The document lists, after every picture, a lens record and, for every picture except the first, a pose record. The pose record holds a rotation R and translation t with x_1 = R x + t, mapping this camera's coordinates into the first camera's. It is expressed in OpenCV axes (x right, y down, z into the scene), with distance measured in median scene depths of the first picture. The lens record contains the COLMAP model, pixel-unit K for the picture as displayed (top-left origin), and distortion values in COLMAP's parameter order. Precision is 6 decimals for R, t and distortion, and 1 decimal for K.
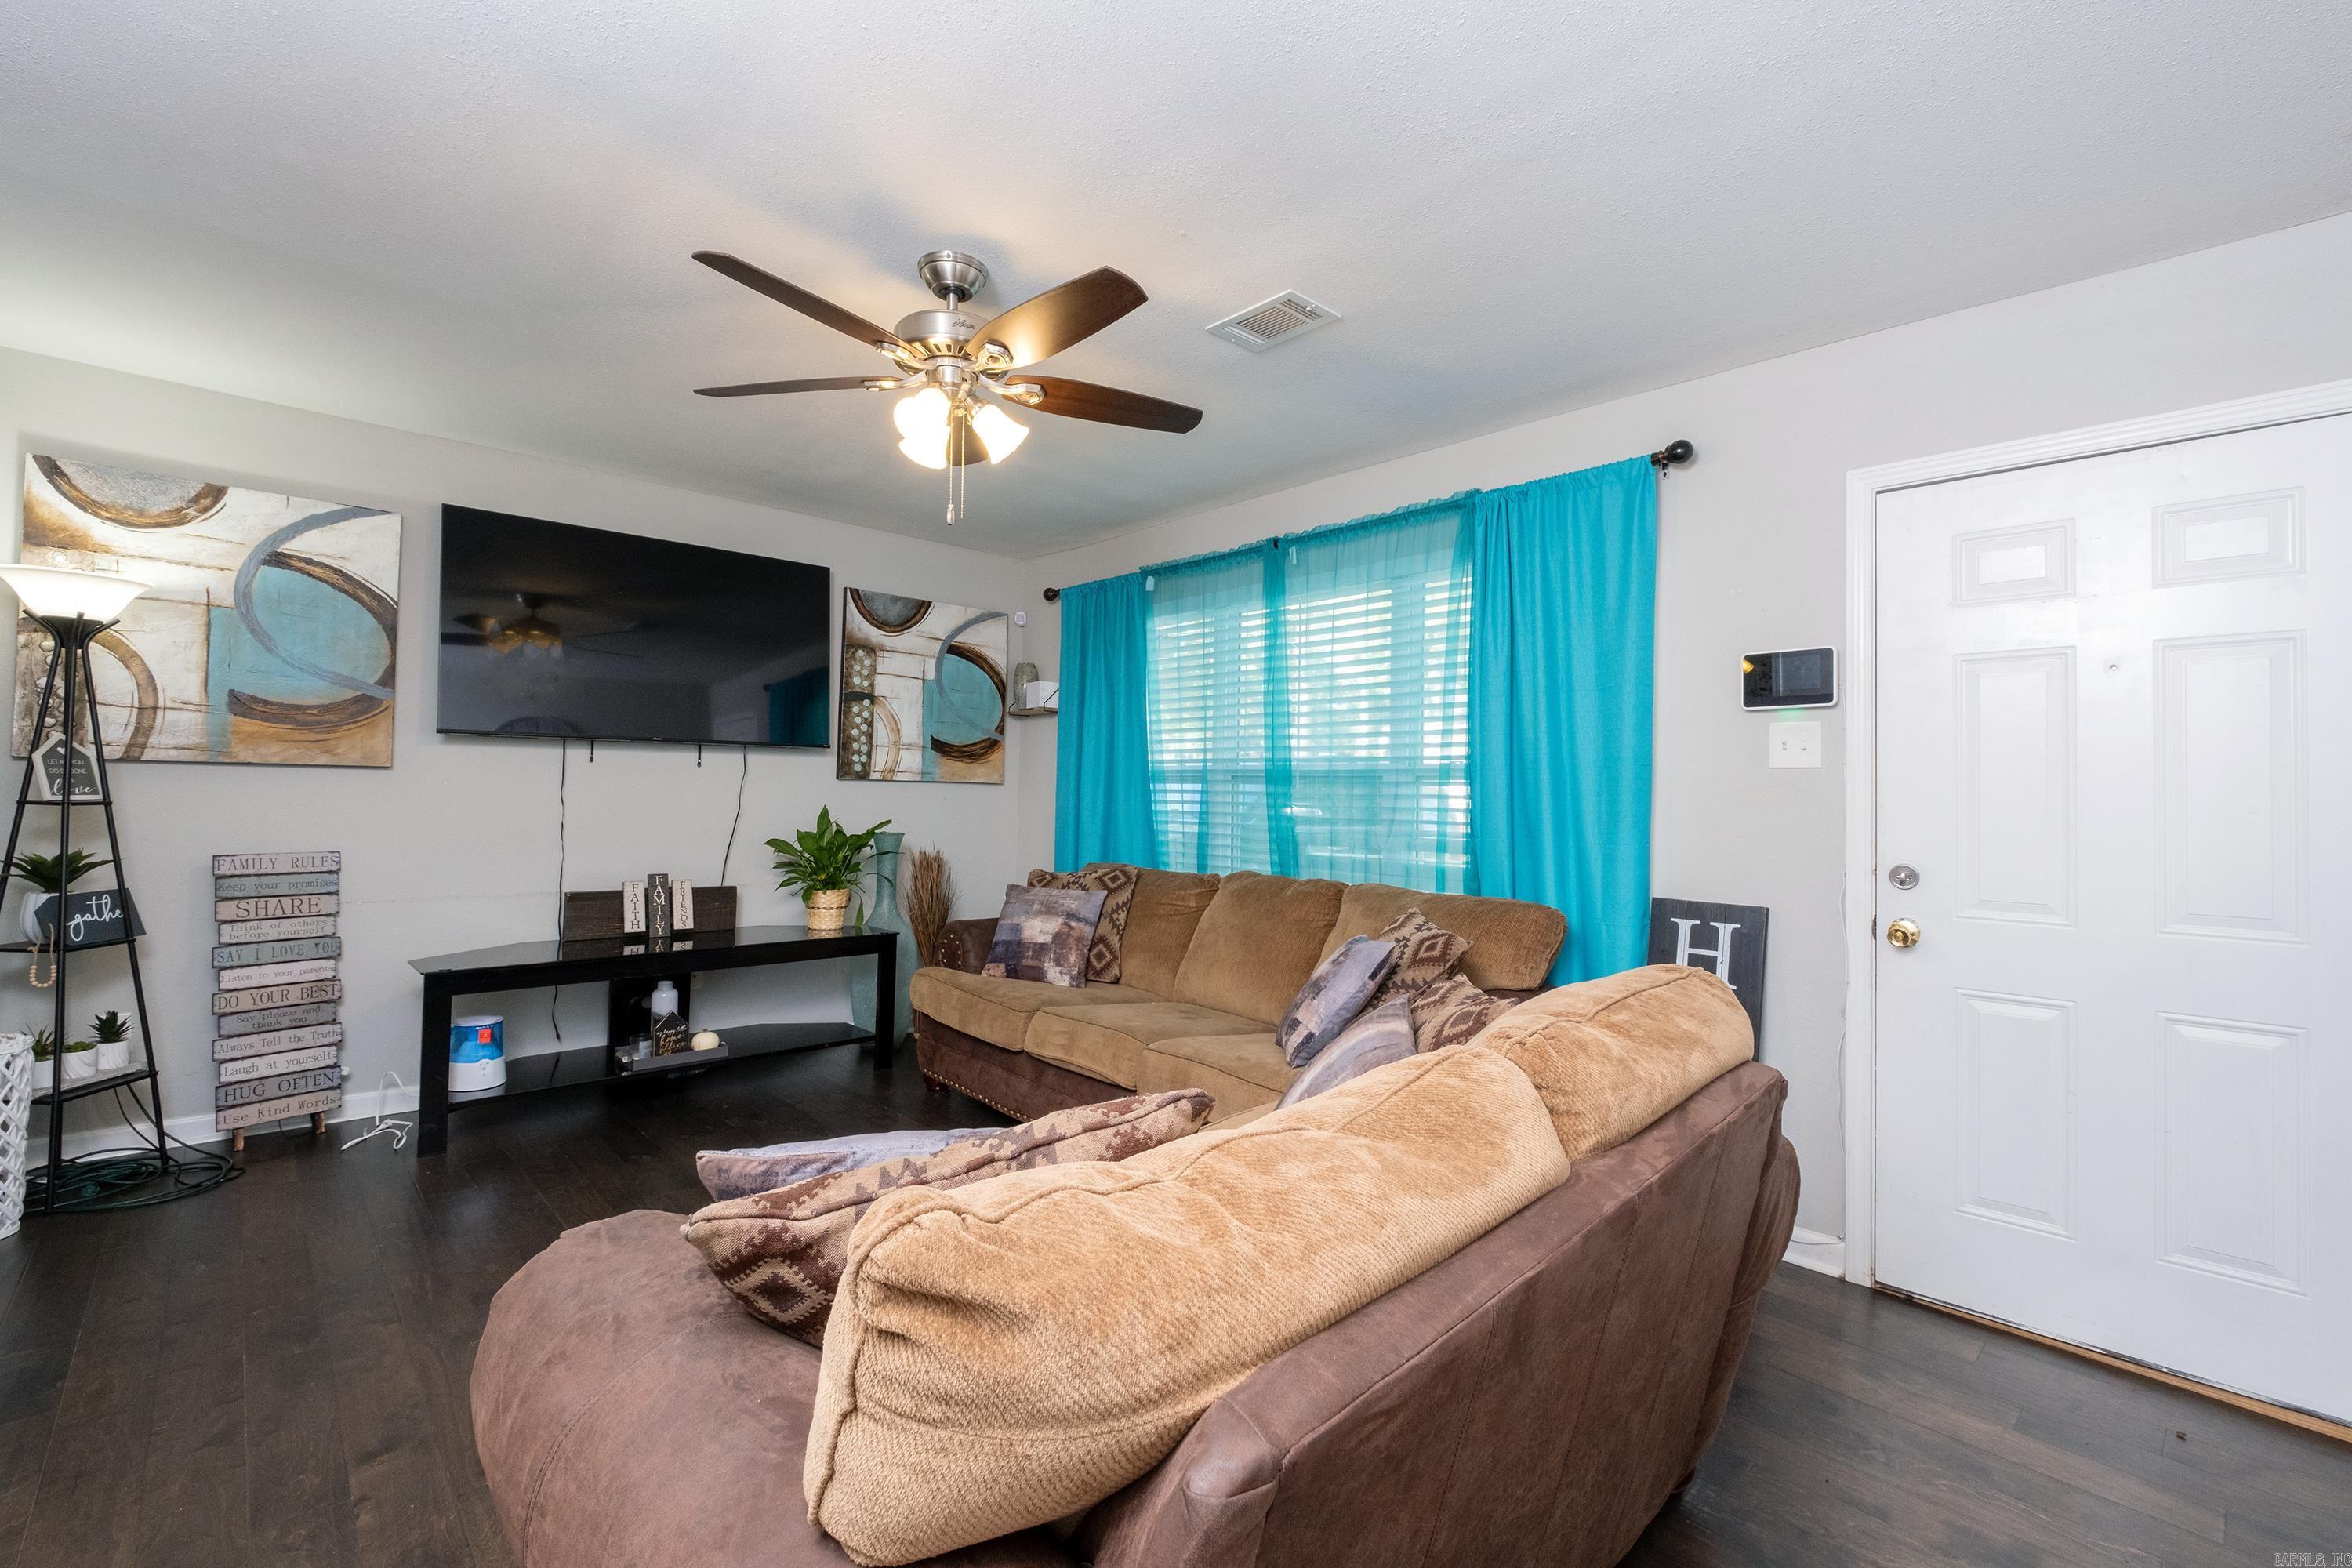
lens RADIAL K [[977.6, 0, 1174.5], [0, 977.6, 790.1], [0, 0, 1]] dist [0.000219, -0.006175]
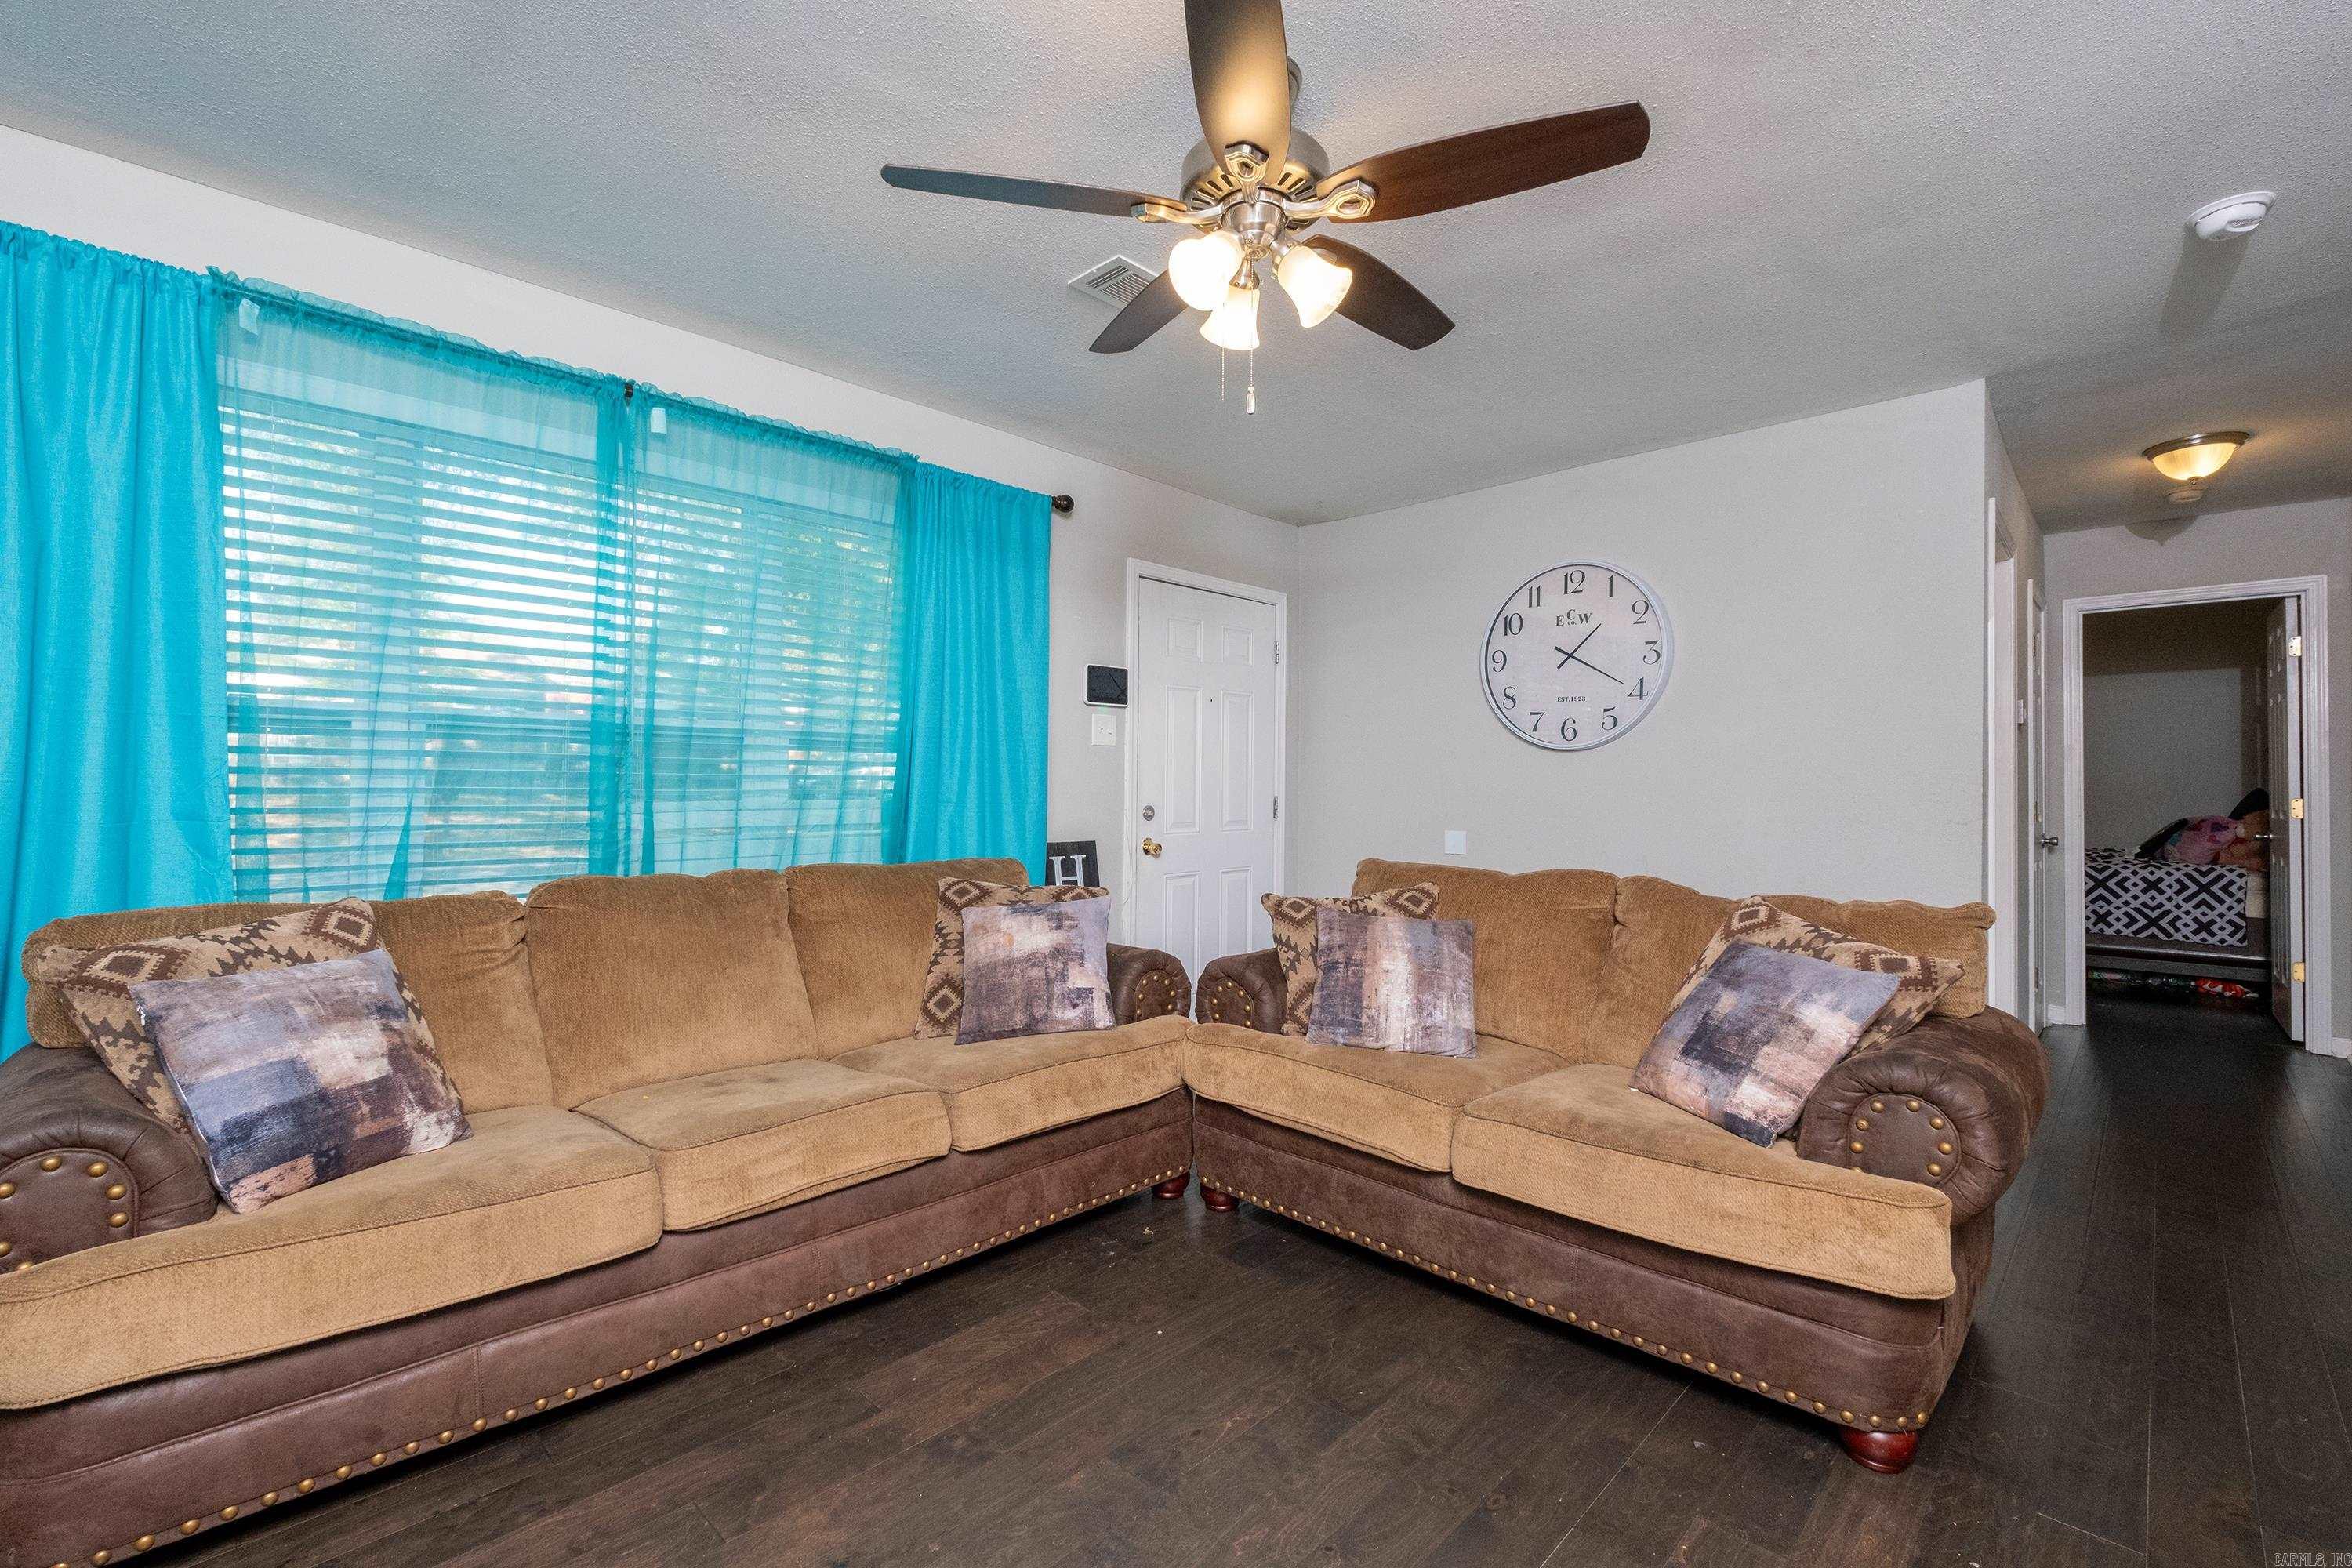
lens RADIAL K [[1007.4, 0, 1180.8], [0, 1007.4, 775.6], [0, 0, 1]] dist [0.001587, -0.006886]
pose [[-0.042021, -0.005722, 0.999100, -0.691447], [-0.006378, 0.999965, 0.005458, 0.011549], [-0.999096, -0.006143, -0.042056, 0.723763]]
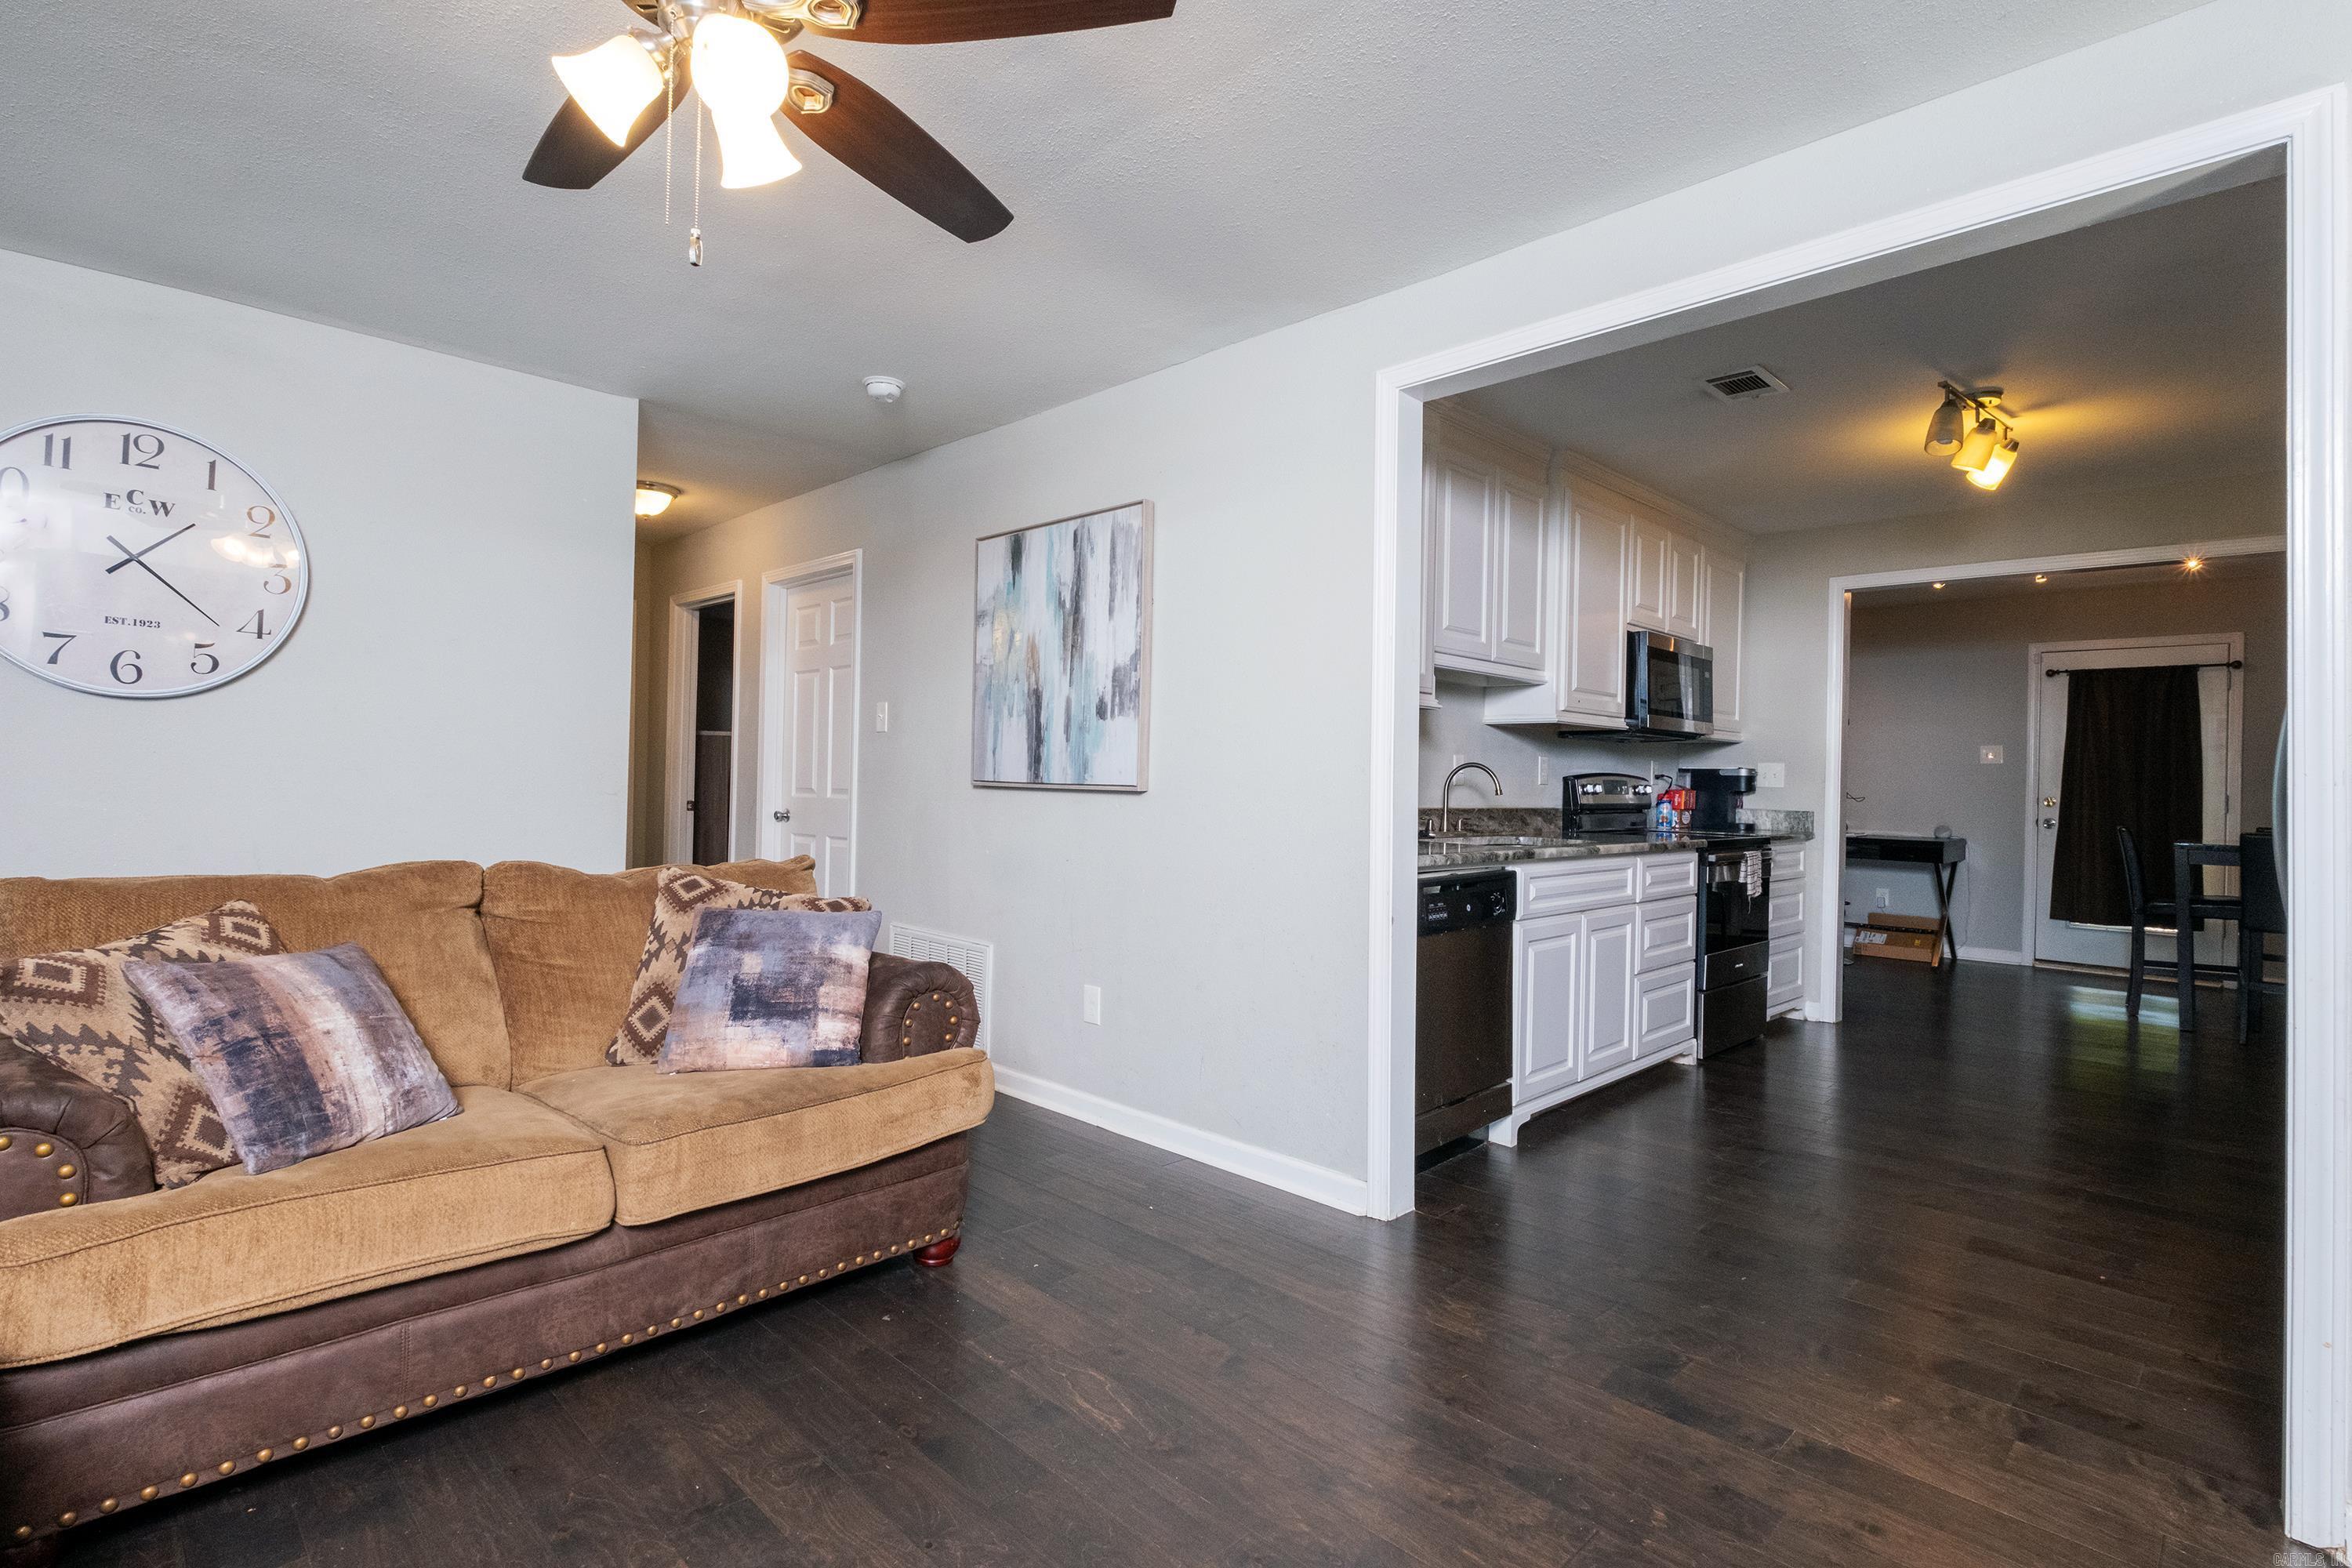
lens RADIAL K [[1128.5, 0, 1175.0], [0, 1128.5, 774.7], [0, 0, 1]] dist [-0.002411, -0.001170]
pose [[-0.998994, -0.033961, -0.029280, -0.339304], [-0.033921, 0.999423, -0.001877, 0.019187], [0.029327, -0.000881, -0.999569, 1.122232]]
